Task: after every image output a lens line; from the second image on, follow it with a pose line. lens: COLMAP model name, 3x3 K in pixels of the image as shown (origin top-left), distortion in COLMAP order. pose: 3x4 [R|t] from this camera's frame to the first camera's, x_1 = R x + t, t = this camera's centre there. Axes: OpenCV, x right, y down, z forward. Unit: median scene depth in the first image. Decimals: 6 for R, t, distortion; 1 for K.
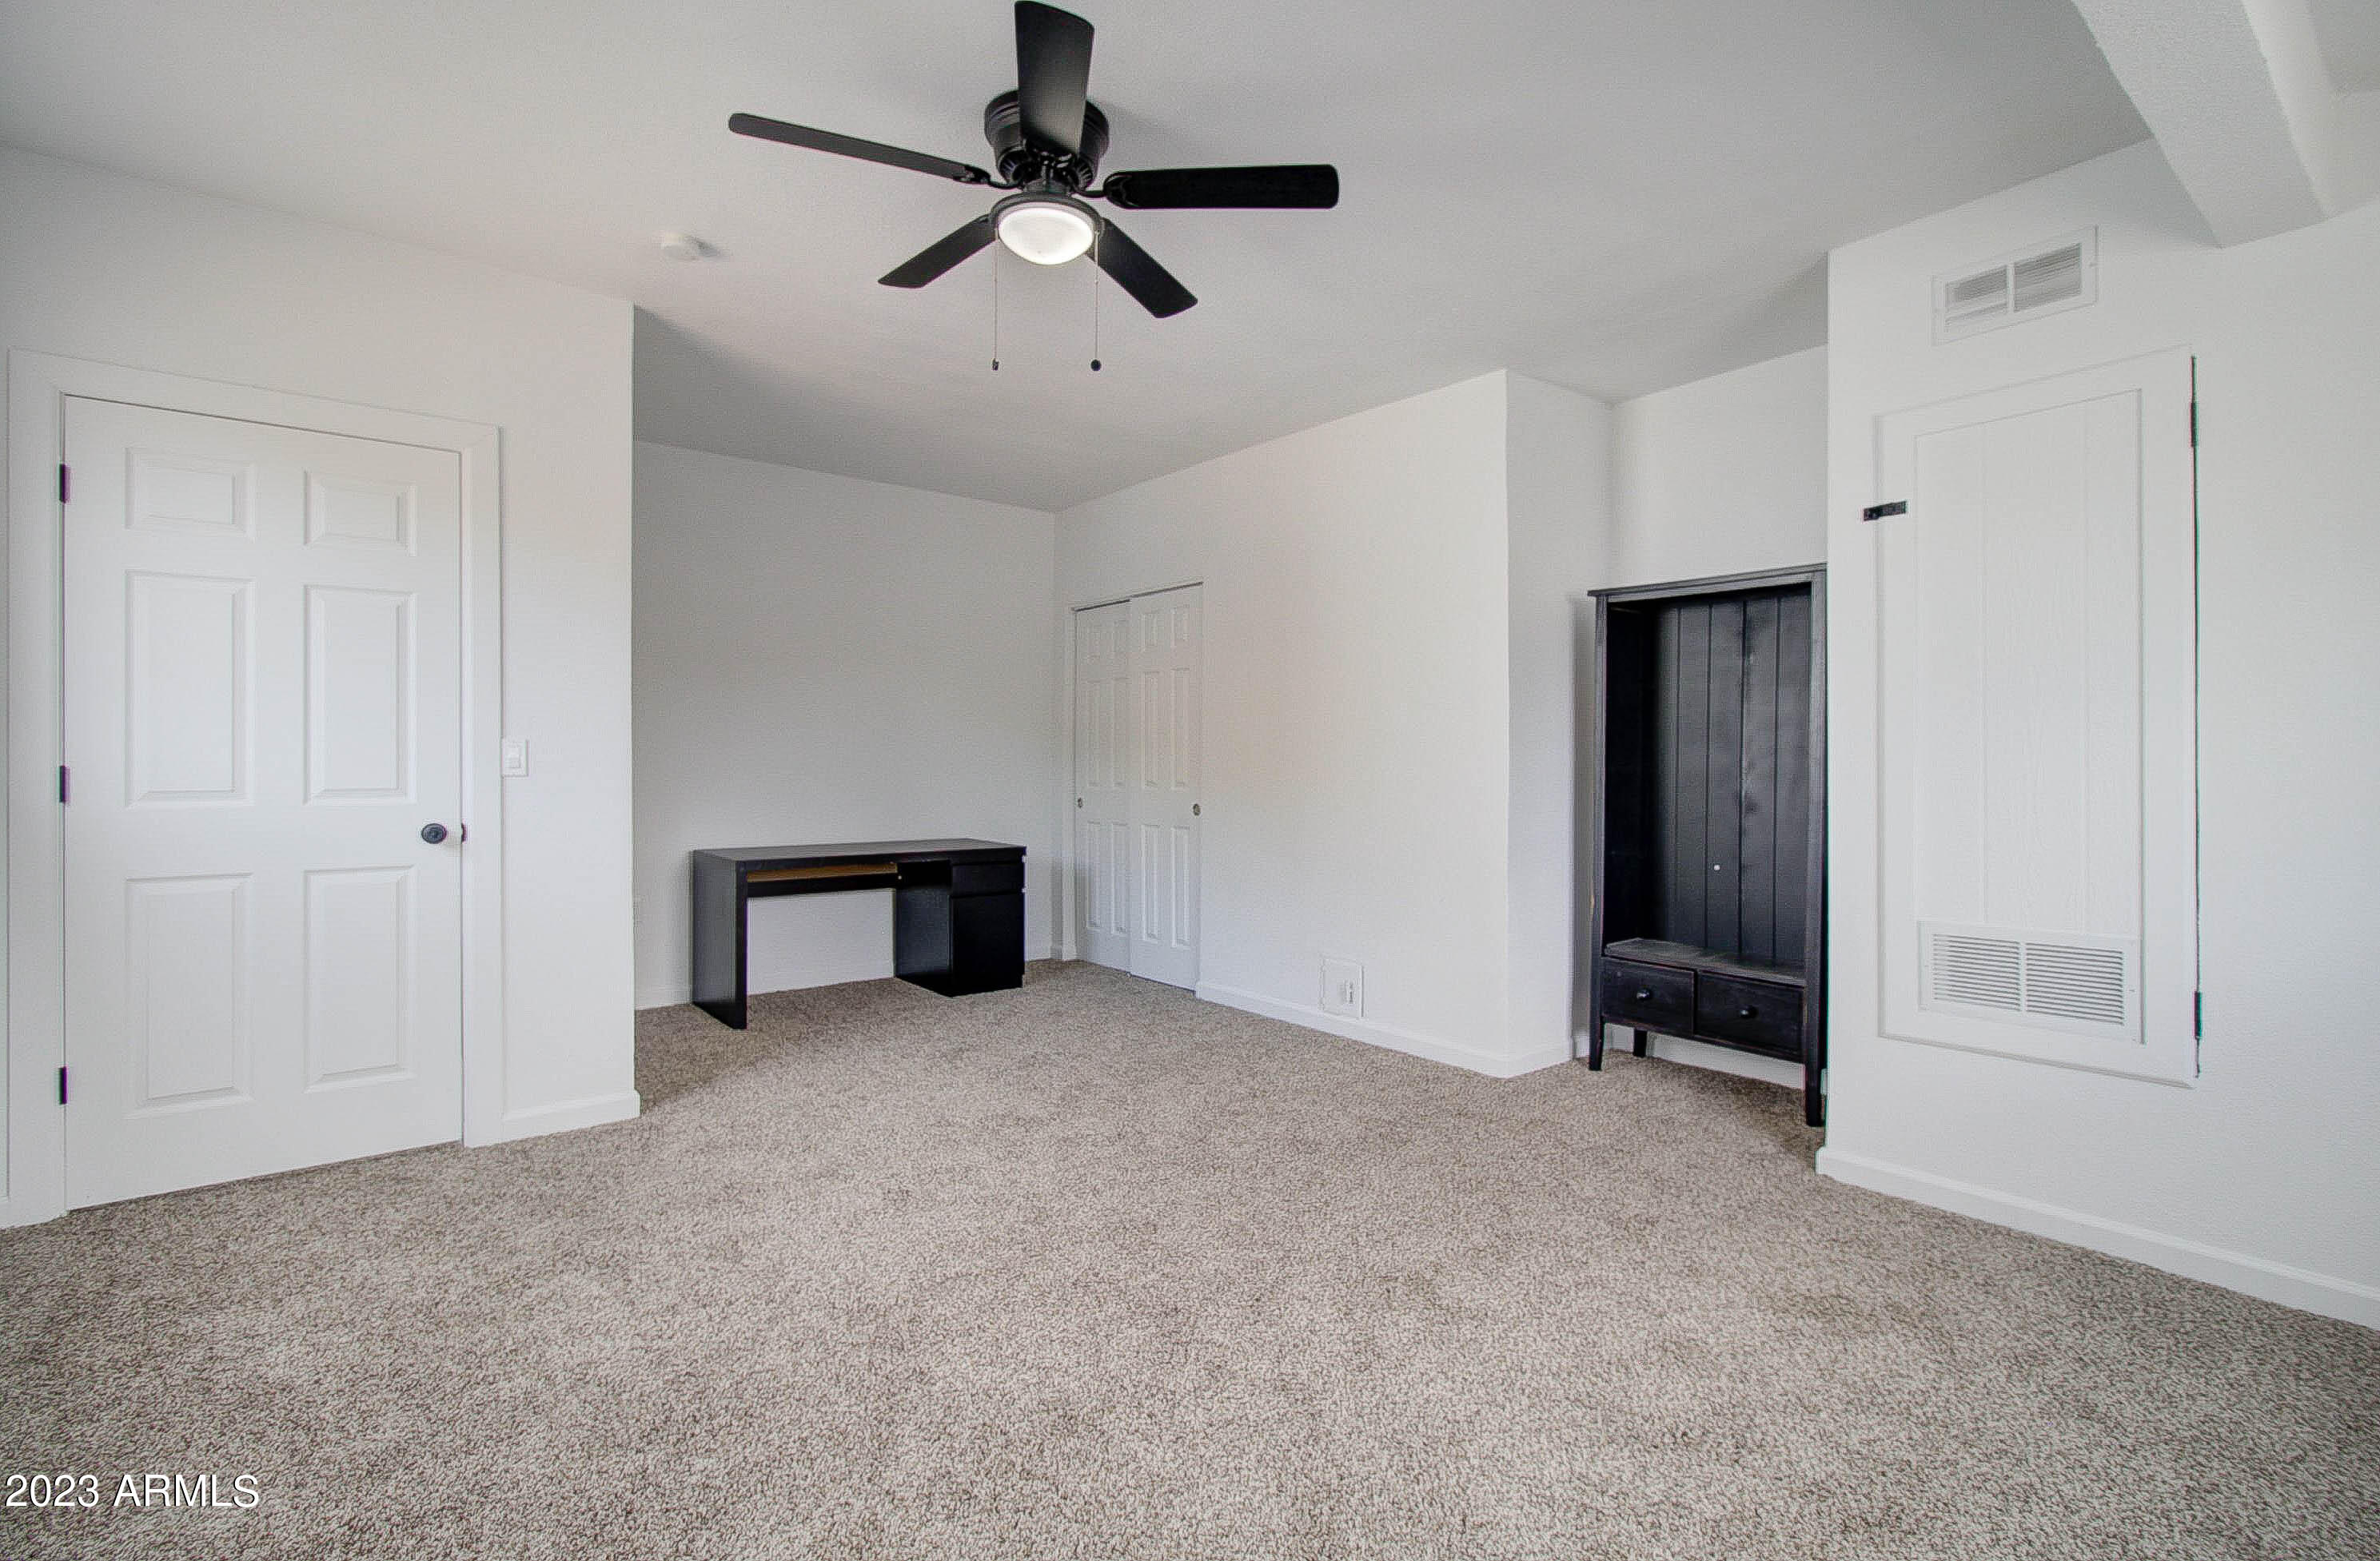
lens RADIAL K [[1116.3, 0, 1200.6], [0, 1116.3, 751.1], [0, 0, 1]] dist [-0.003485, 0.009529]
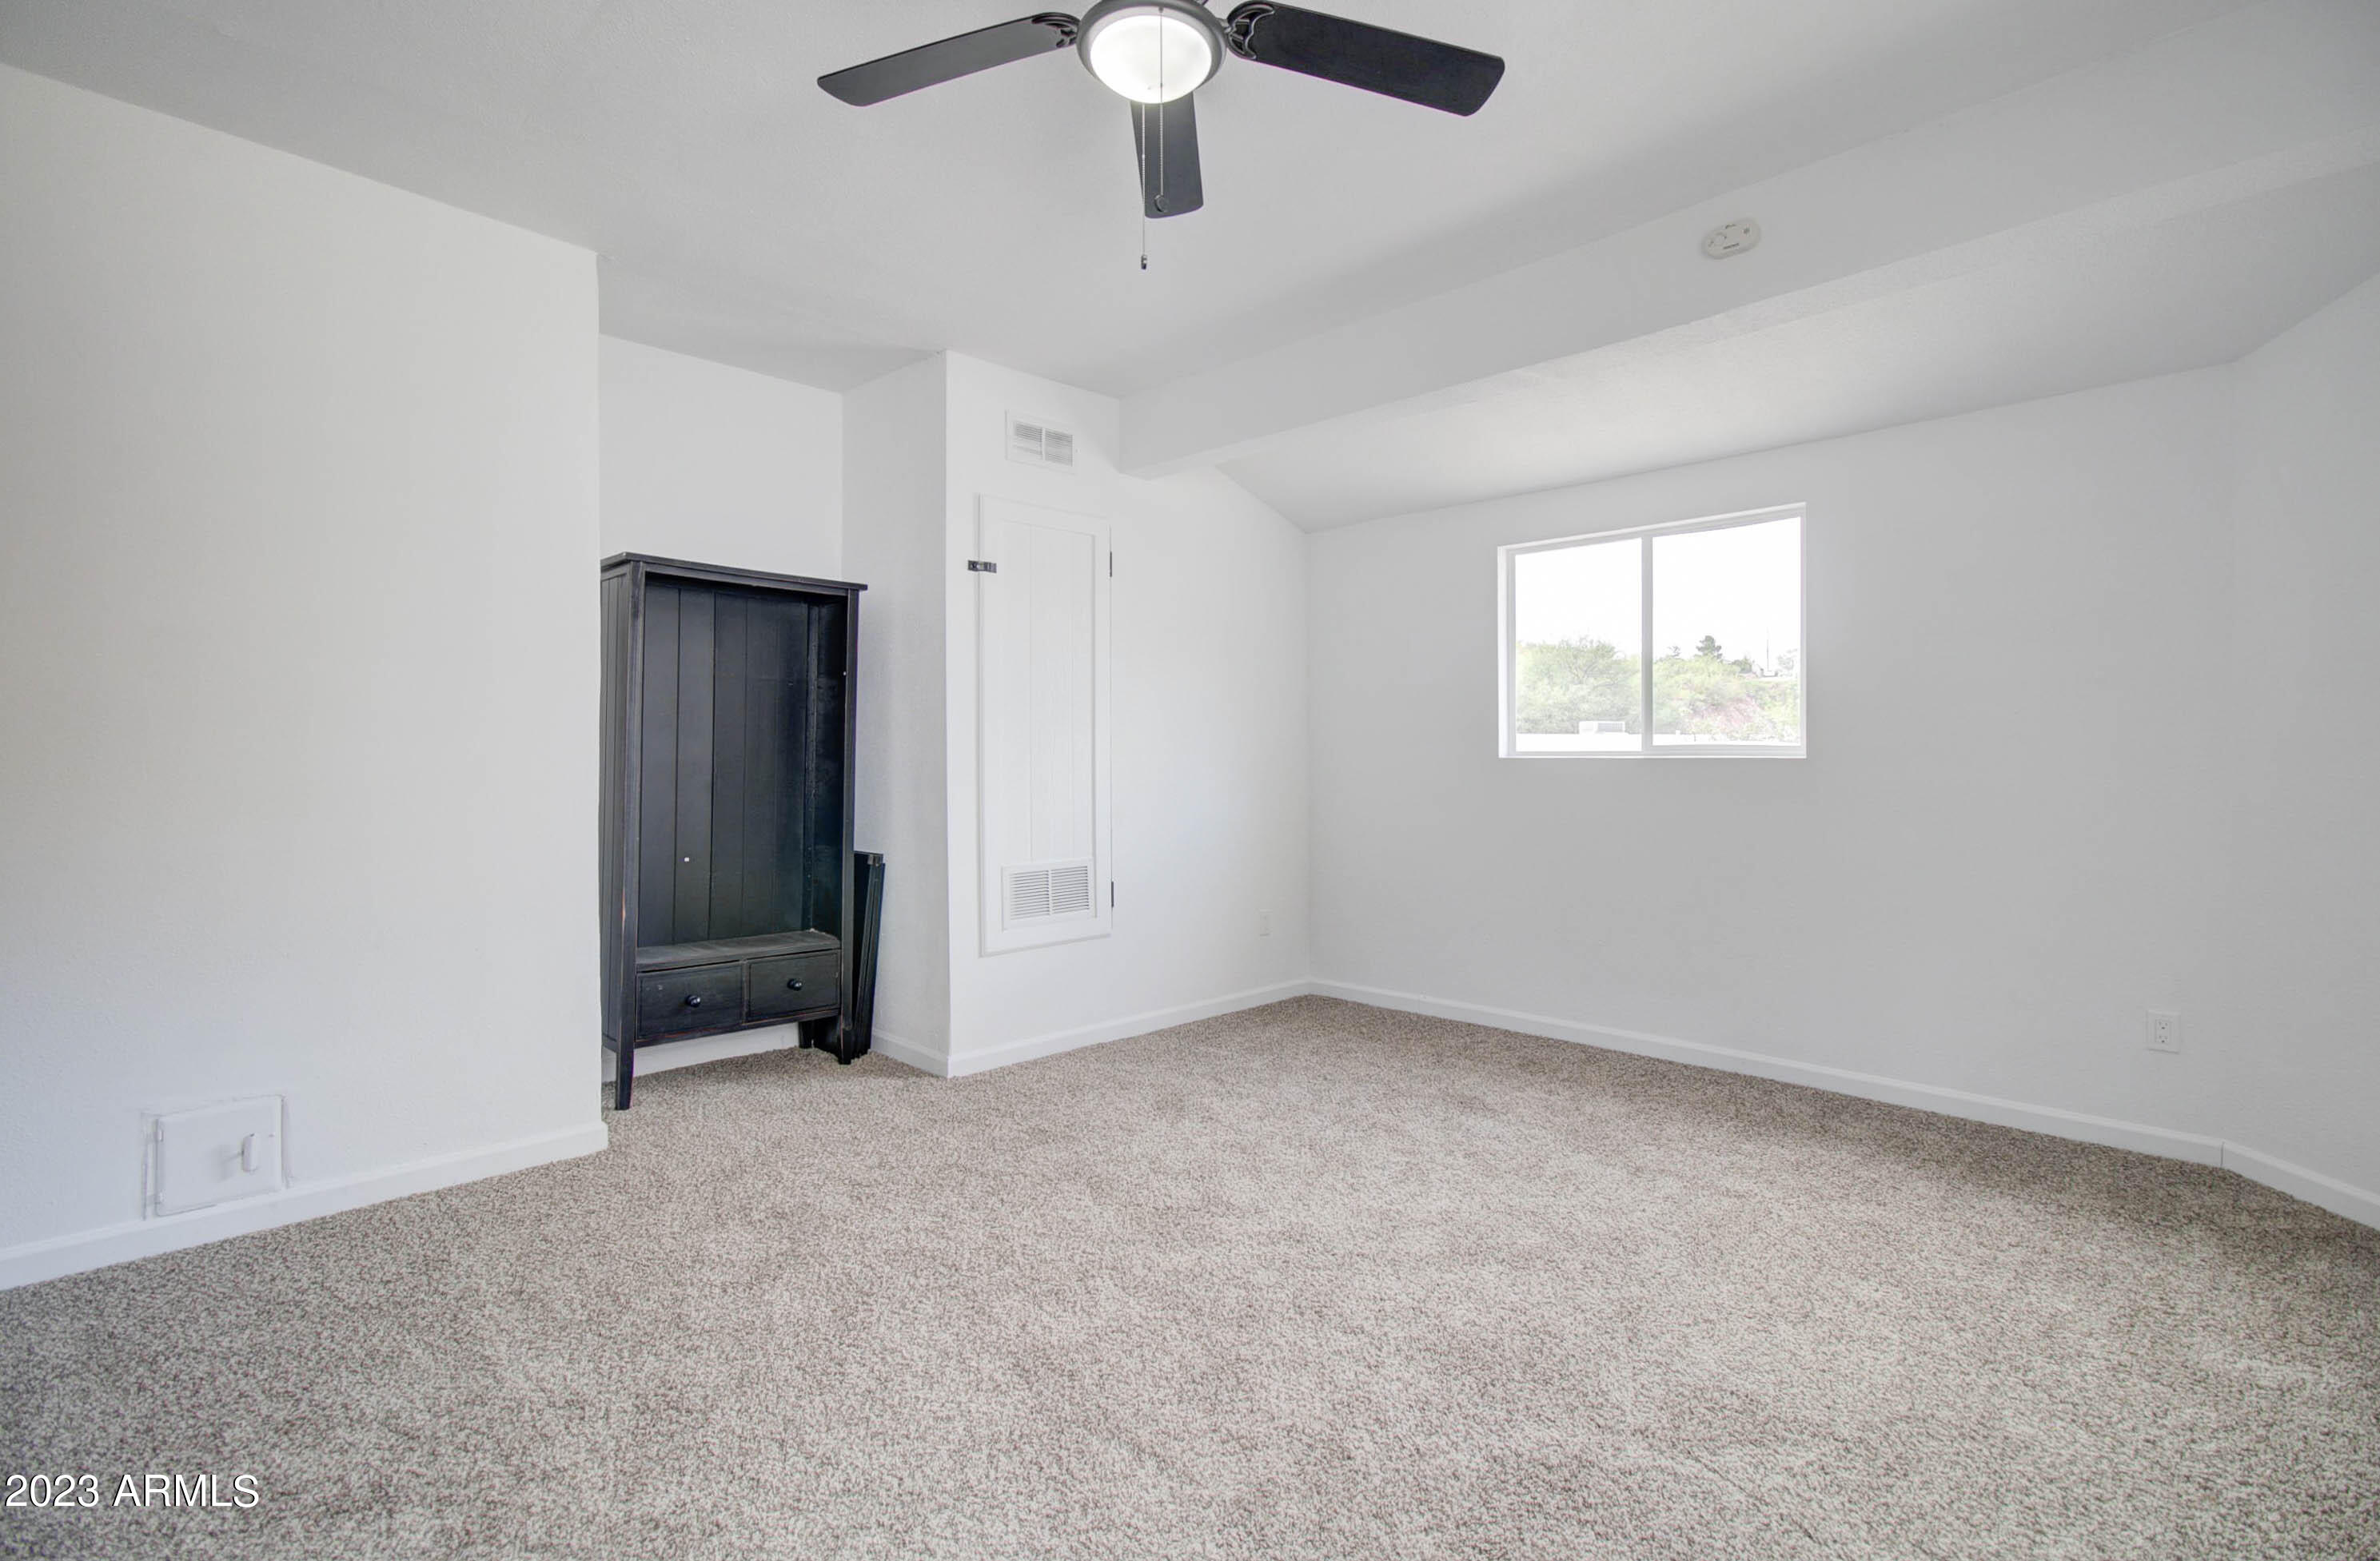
lens RADIAL K [[1116.3, 0, 1200.6], [0, 1116.3, 751.1], [0, 0, 1]] dist [-0.003485, 0.009529]
pose [[-0.111575, -0.002920, 0.993752, -0.786001], [-0.014781, 0.999890, 0.001279, 0.001016], [-0.993646, -0.014546, -0.111606, 0.917344]]
